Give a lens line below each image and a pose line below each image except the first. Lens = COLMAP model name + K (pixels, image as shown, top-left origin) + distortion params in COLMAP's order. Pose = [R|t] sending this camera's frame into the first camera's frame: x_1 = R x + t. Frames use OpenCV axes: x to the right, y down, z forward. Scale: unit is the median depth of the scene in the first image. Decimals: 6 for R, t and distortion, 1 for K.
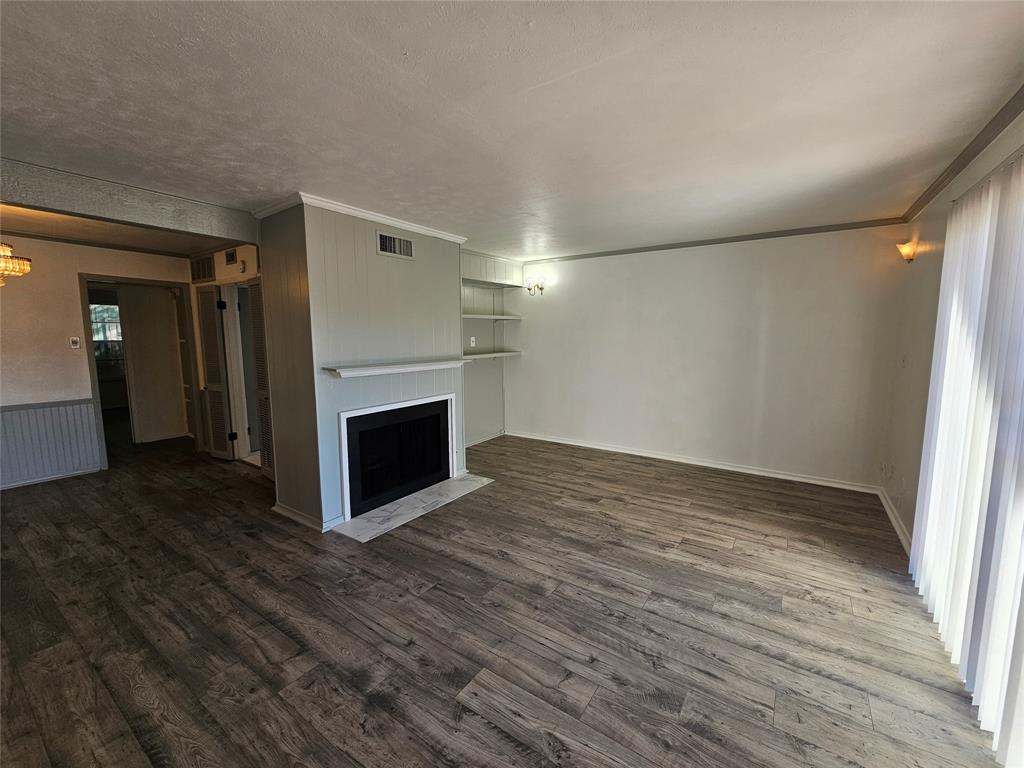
lens RADIAL K [[418.0, 0, 517.3], [0, 418.0, 379.3], [0, 0, 1]] dist [-0.000859, 0.000326]
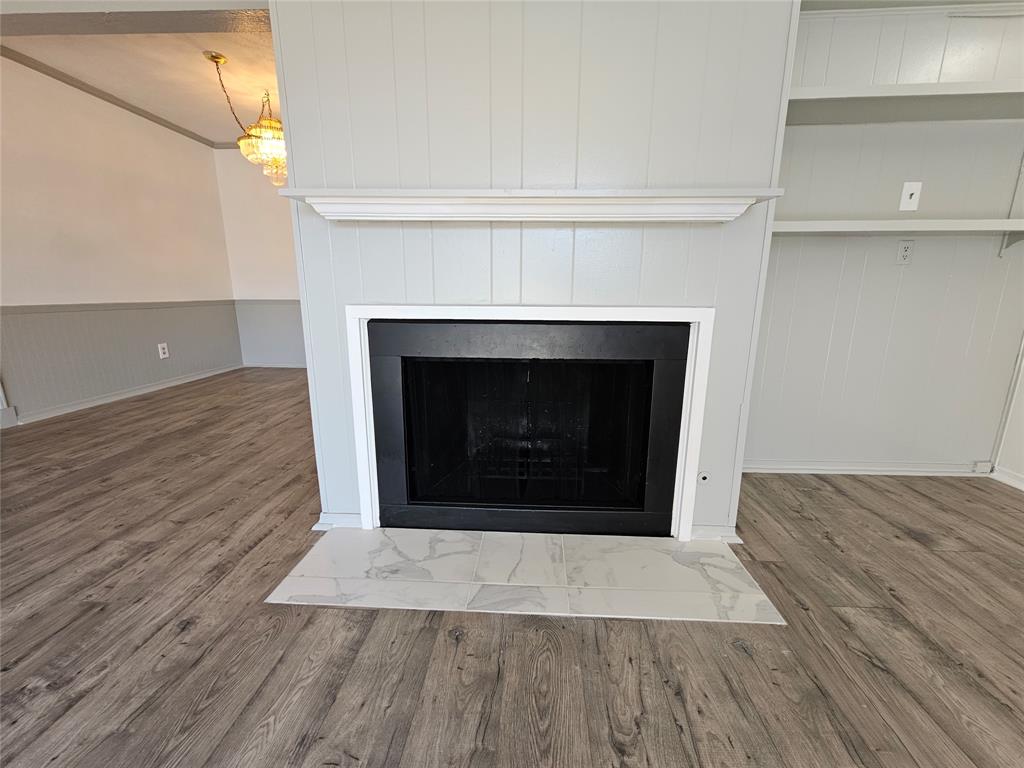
lens RADIAL K [[418.0, 0, 517.8], [0, 418.0, 381.6], [0, 0, 1]] dist [-0.000859, 0.000326]
pose [[0.517312, 0.188799, -0.834712, 0.078214], [-0.097479, 0.982013, 0.161703, 0.069559], [0.850227, -0.002284, 0.526411, 0.941718]]
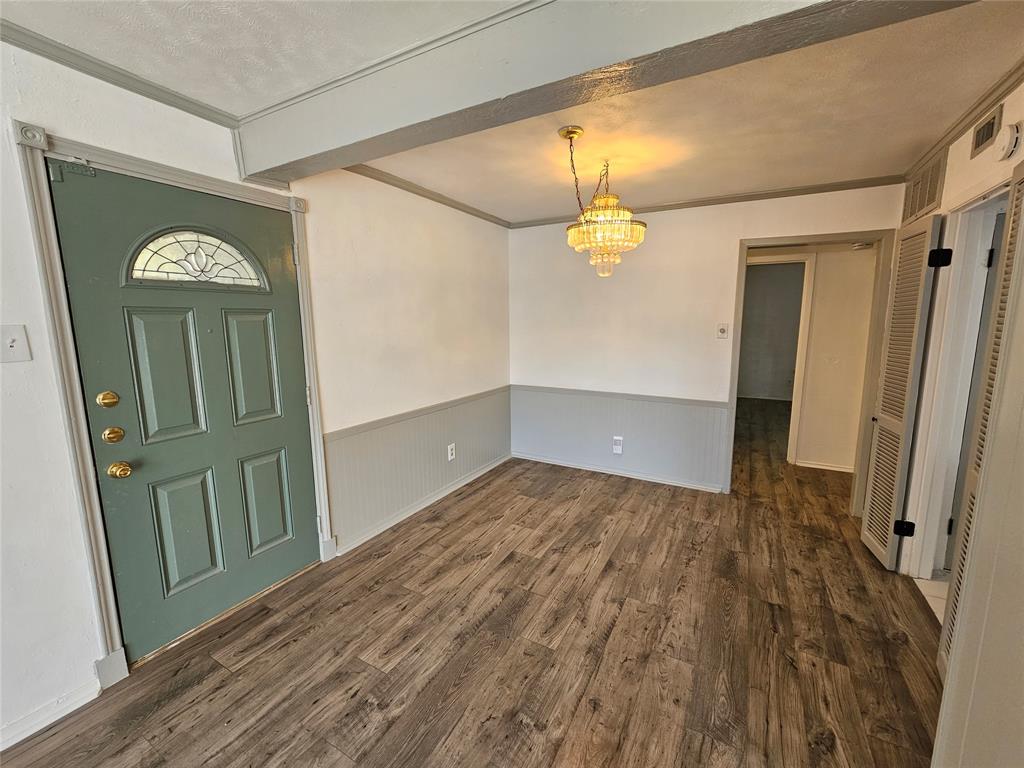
lens RADIAL K [[418.0, 0, 519.7], [0, 418.0, 381.4], [0, 0, 1]] dist [-0.000859, 0.000326]
pose [[0.091513, 0.148434, -0.984679, -0.404952], [-0.100793, 0.985131, 0.139134, -0.088376], [0.990690, 0.086516, 0.105113, 0.745735]]
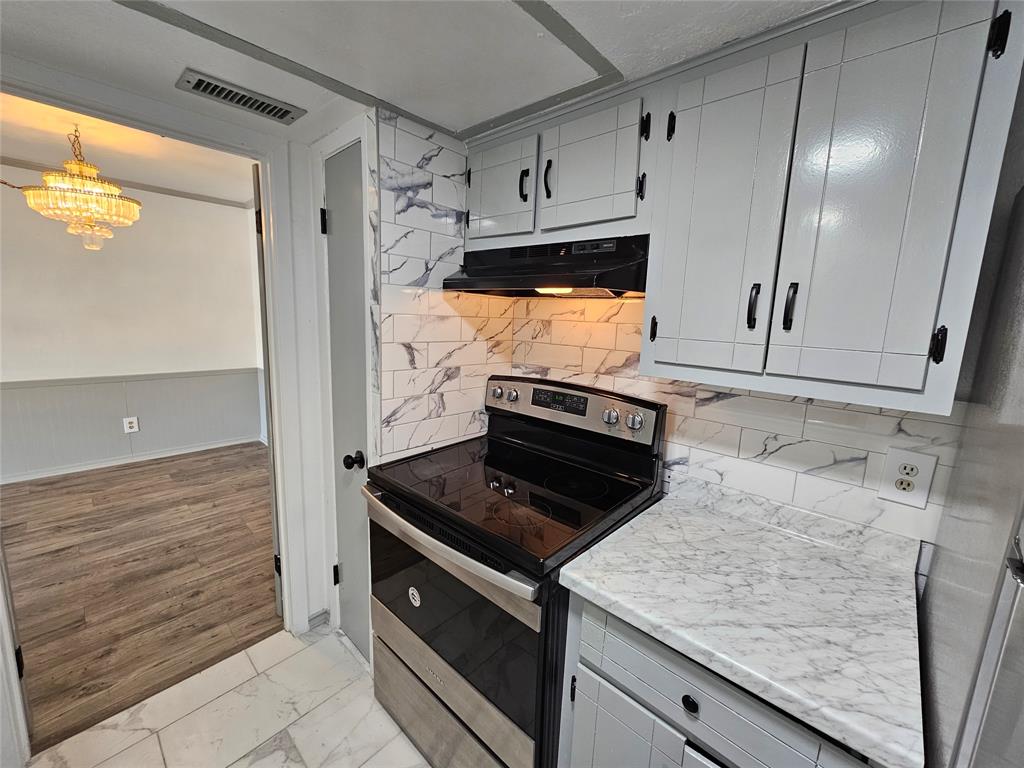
lens RADIAL K [[418.0, 0, 520.7], [0, 418.0, 373.9], [0, 0, 1]] dist [-0.000859, 0.000326]
pose [[-0.146358, 0.135441, -0.979916, -0.544514], [-0.143707, 0.977163, 0.156524, -0.206527], [0.978738, 0.163729, -0.123552, 1.917324]]
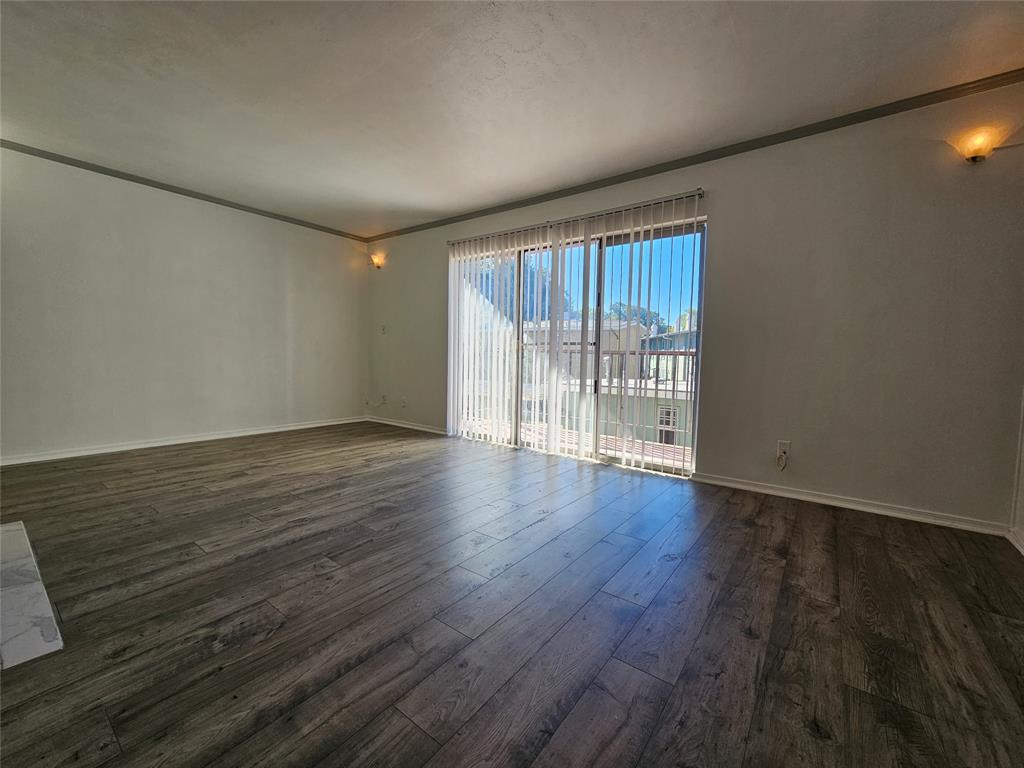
lens RADIAL K [[418.0, 0, 517.8], [0, 418.0, 391.4], [0, 0, 1]] dist [-0.000859, 0.000326]
pose [[0.052589, -0.084427, 0.995041, -0.712550], [0.090466, 0.992725, 0.079450, 0.126559], [-0.994510, 0.085839, 0.059844, 0.453070]]
